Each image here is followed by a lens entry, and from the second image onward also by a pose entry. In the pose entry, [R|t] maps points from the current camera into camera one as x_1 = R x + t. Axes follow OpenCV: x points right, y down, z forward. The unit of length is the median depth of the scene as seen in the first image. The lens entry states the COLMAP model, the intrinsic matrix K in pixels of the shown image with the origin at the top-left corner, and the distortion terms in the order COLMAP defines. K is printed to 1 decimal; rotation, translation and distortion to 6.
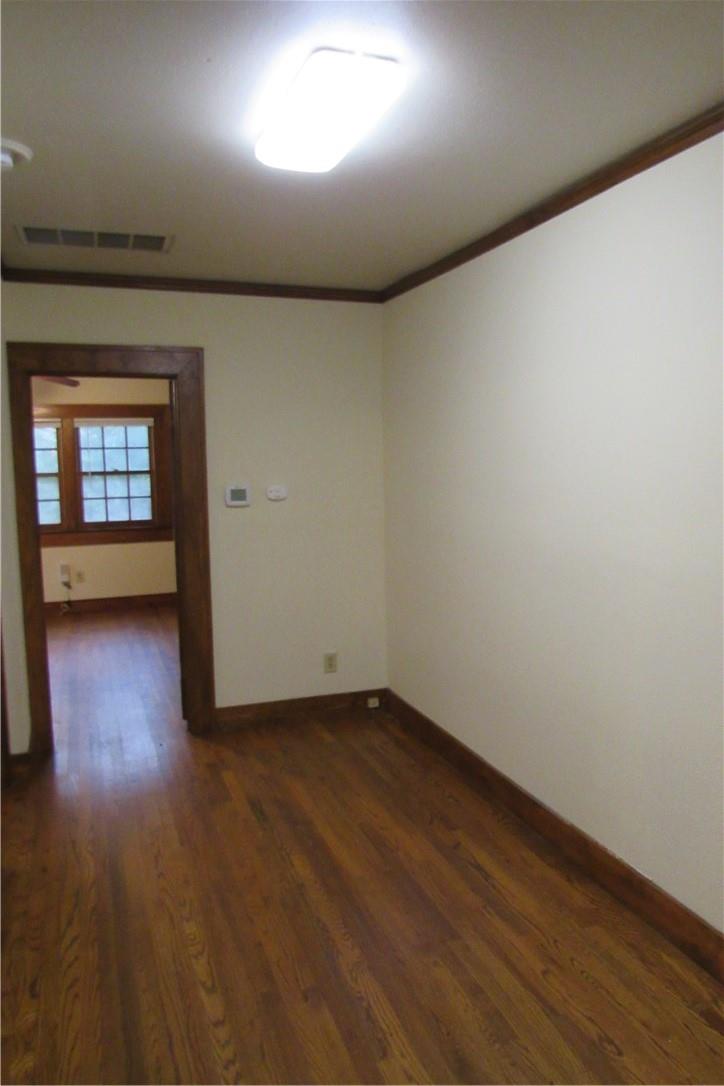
lens RADIAL K [[774.6, 0, 365.0], [0, 774.6, 538.9], [0, 0, 1]] dist [-0.025684, 0.004690]
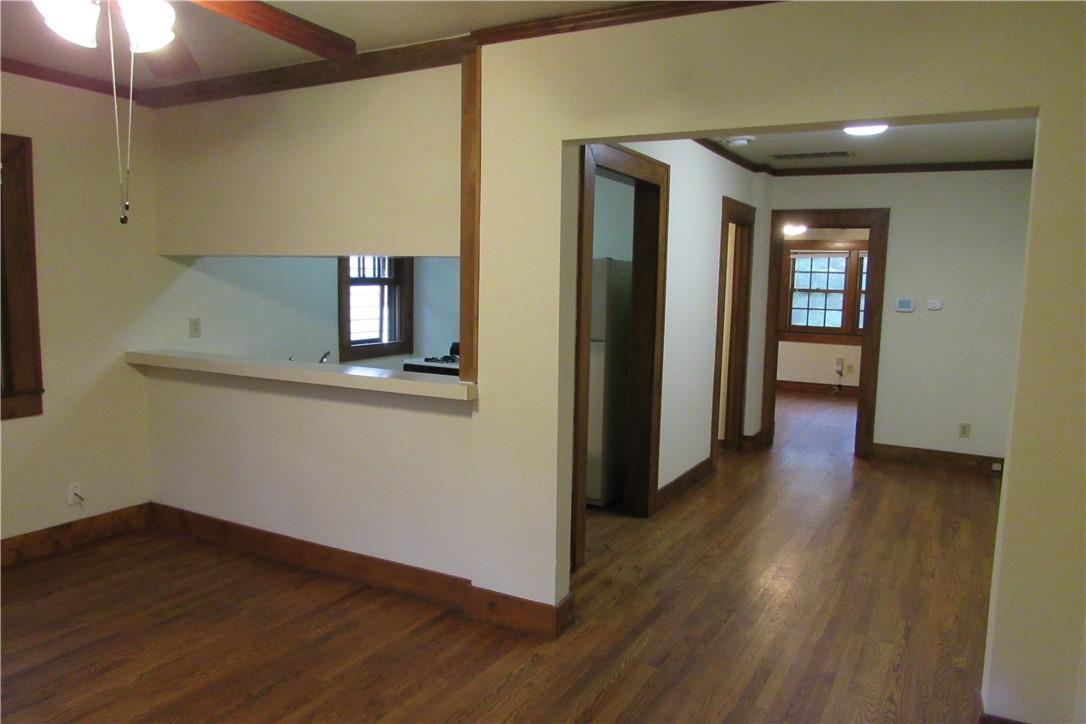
lens RADIAL K [[774.6, 0, 537.1], [0, 774.6, 363.5], [0, 0, 1]] dist [-0.025684, 0.004690]
pose [[0.648422, 0.110166, -0.753268, 0.503819], [-0.111817, 0.992525, 0.048904, 0.062868], [0.753025, 0.052518, 0.655893, -0.506208]]
